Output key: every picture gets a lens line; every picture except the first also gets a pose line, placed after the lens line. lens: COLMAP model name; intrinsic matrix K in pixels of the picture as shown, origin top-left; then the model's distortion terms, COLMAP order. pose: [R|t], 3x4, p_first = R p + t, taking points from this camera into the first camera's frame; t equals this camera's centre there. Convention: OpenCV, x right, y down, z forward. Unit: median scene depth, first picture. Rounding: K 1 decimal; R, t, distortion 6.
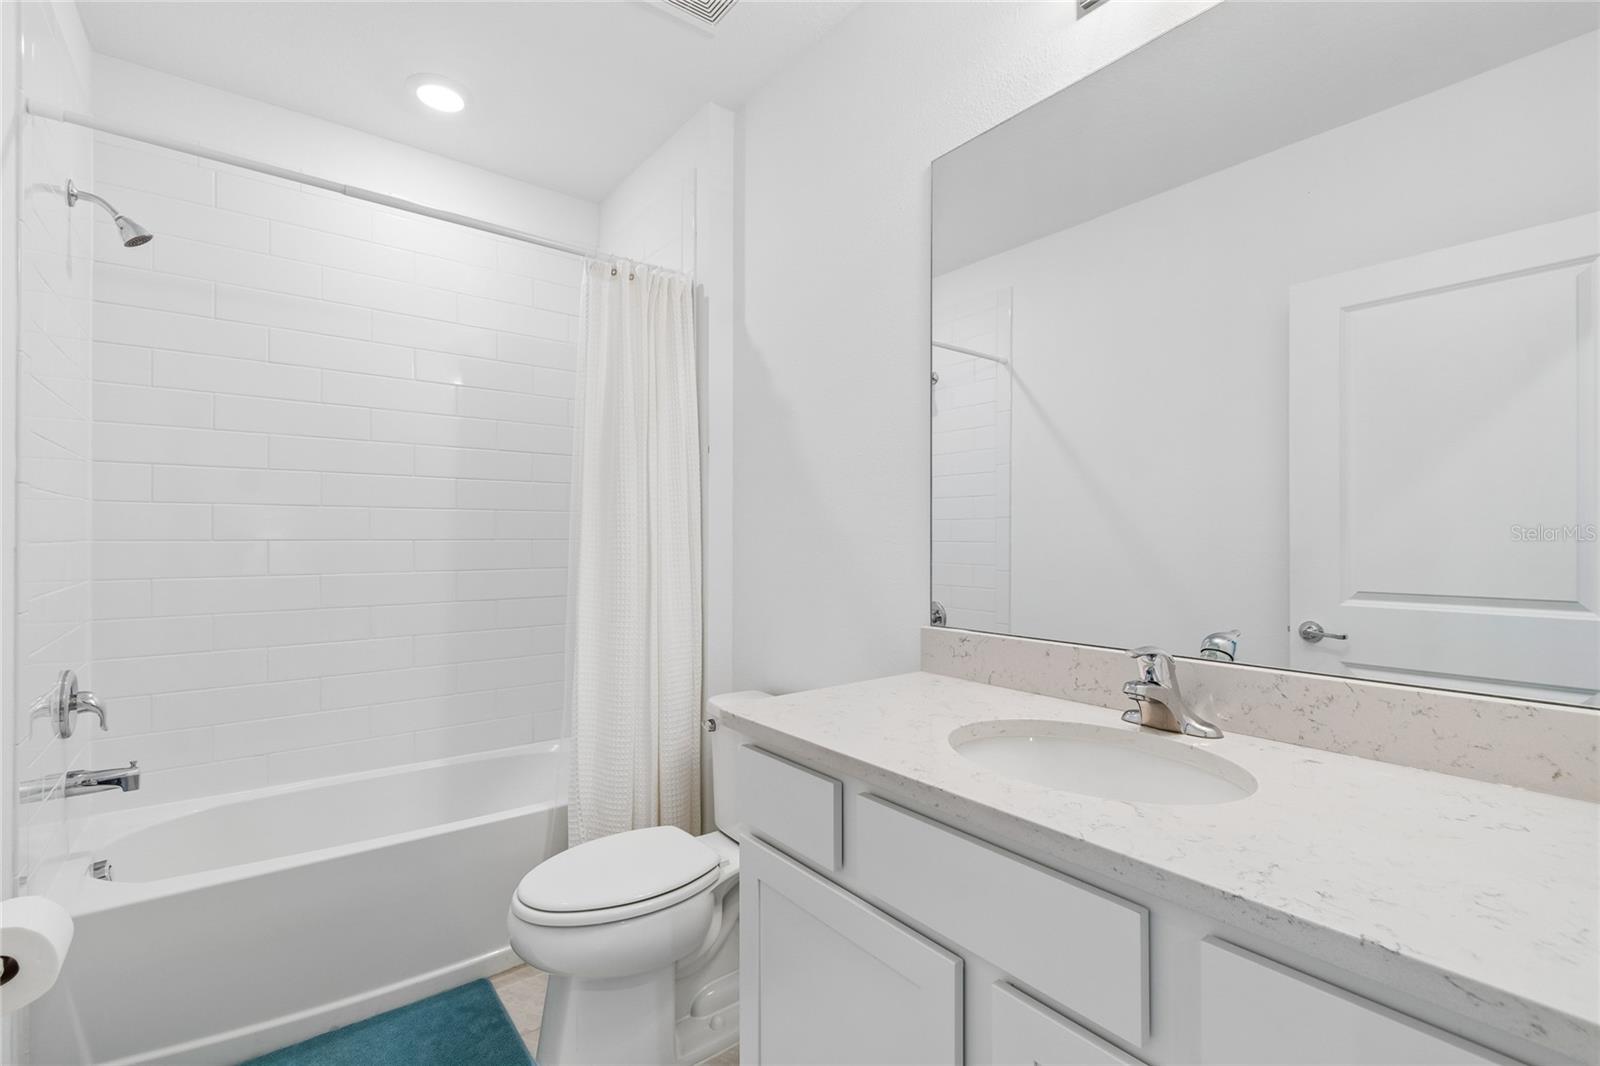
lens RADIAL K [[706.5, 0, 800.0], [0, 706.5, 533.0], [0, 0, 1]] dist [0.003705, 0.000302]
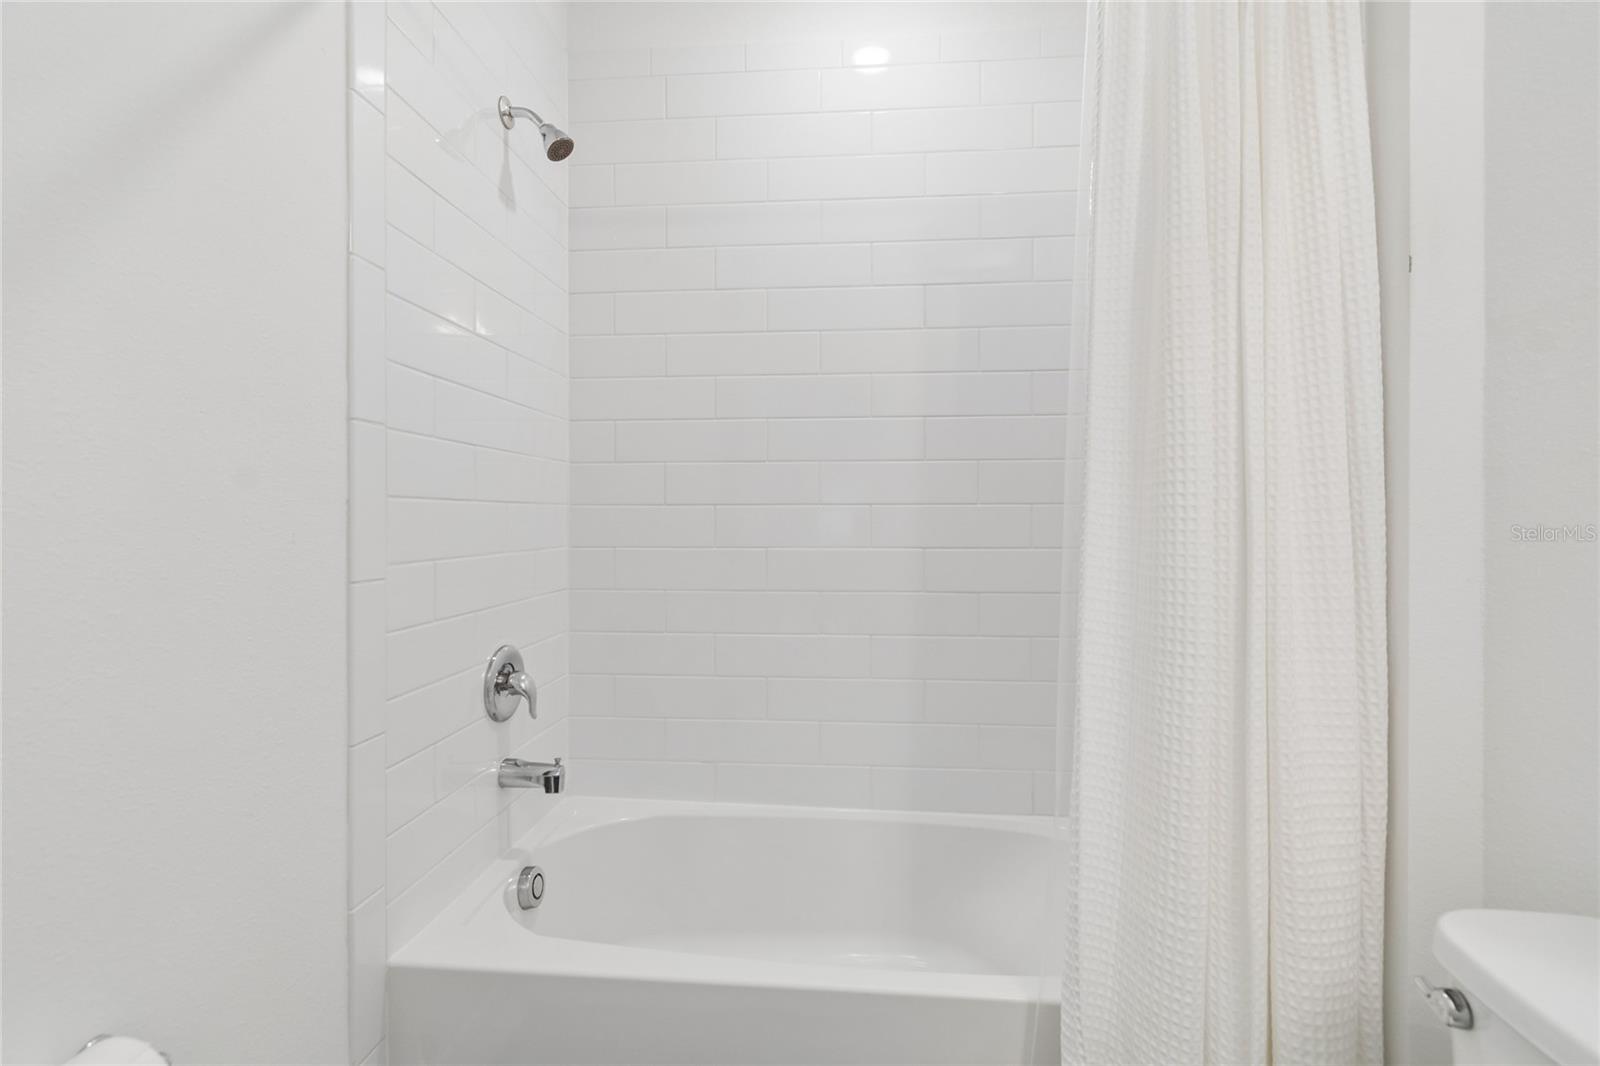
lens RADIAL K [[686.8, 0, 826.7], [0, 686.8, 523.0], [0, 0, 1]] dist [0.001654, 0.000295]
pose [[0.742037, 0.000969, -0.670358, -0.119608], [0.004760, 0.999966, 0.006713, 0.028132], [0.670342, -0.008172, 0.742007, 0.509139]]
